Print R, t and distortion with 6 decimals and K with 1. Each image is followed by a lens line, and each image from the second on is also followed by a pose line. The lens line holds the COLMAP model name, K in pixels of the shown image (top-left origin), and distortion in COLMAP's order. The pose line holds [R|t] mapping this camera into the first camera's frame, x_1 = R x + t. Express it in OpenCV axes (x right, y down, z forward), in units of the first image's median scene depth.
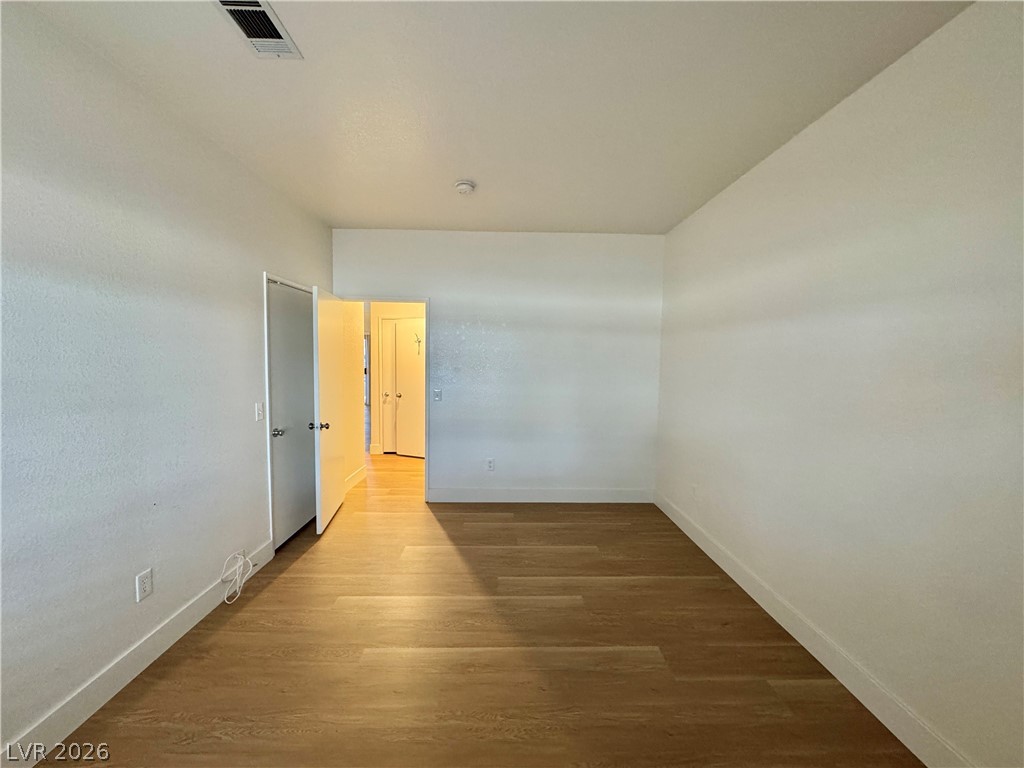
lens RADIAL K [[407.7, 0, 512.0], [0, 407.7, 384.0], [0, 0, 1]] dist [-0.003316, 0.000194]
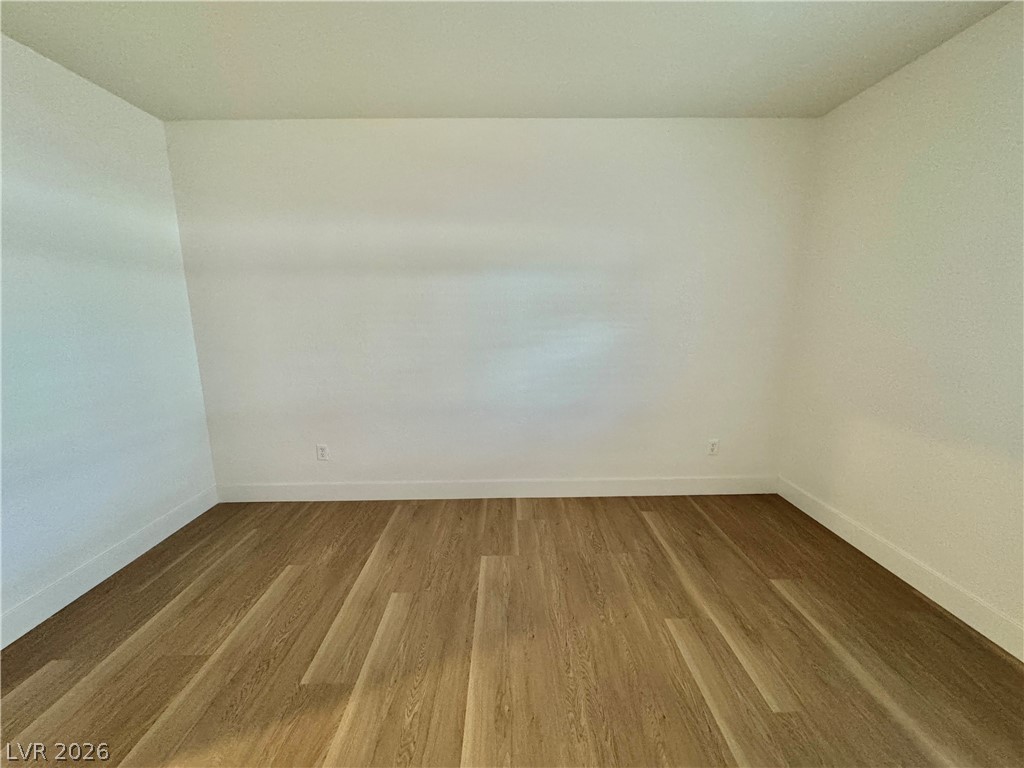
lens RADIAL K [[407.7, 0, 512.0], [0, 407.7, 384.0], [0, 0, 1]] dist [-0.003316, 0.000194]
pose [[0.011033, -0.195184, 0.980705, -0.574873], [0.077865, 0.977954, 0.193761, -0.046306], [-0.996903, 0.074225, 0.025988, 0.709271]]
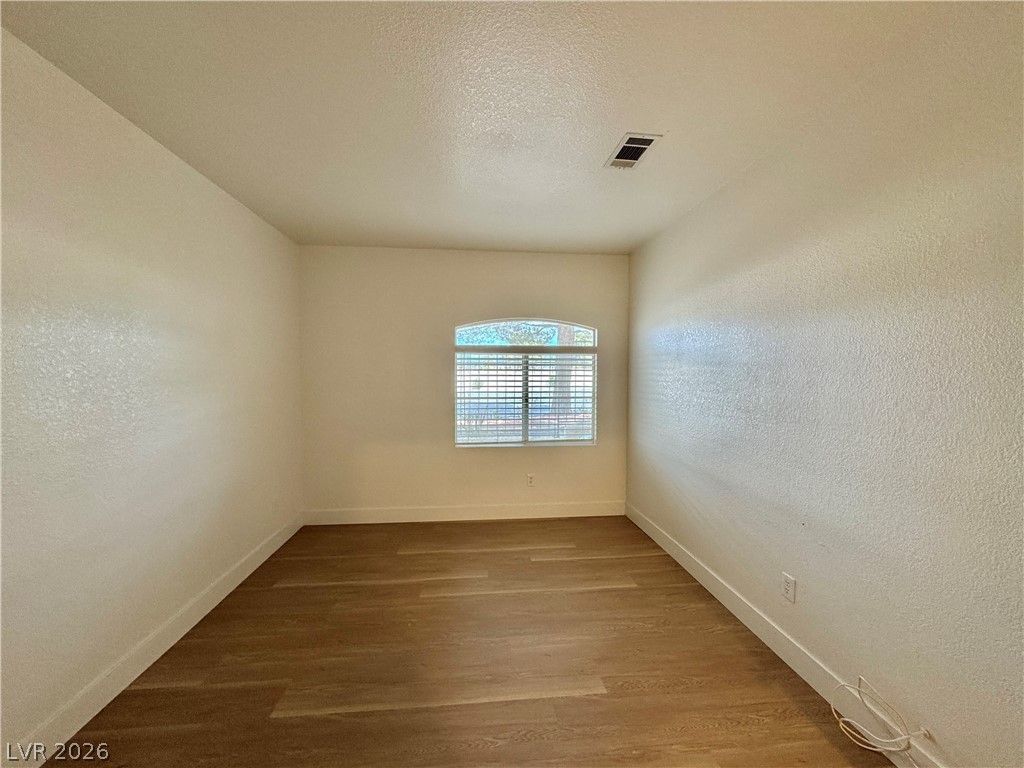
lens RADIAL K [[407.7, 0, 512.0], [0, 407.7, 384.0], [0, 0, 1]] dist [-0.003316, 0.000194]
pose [[-0.996749, -0.013448, -0.079438, -0.051706], [-0.021003, 0.995252, 0.095040, -0.106413], [0.077783, 0.096400, -0.992299, 1.506291]]
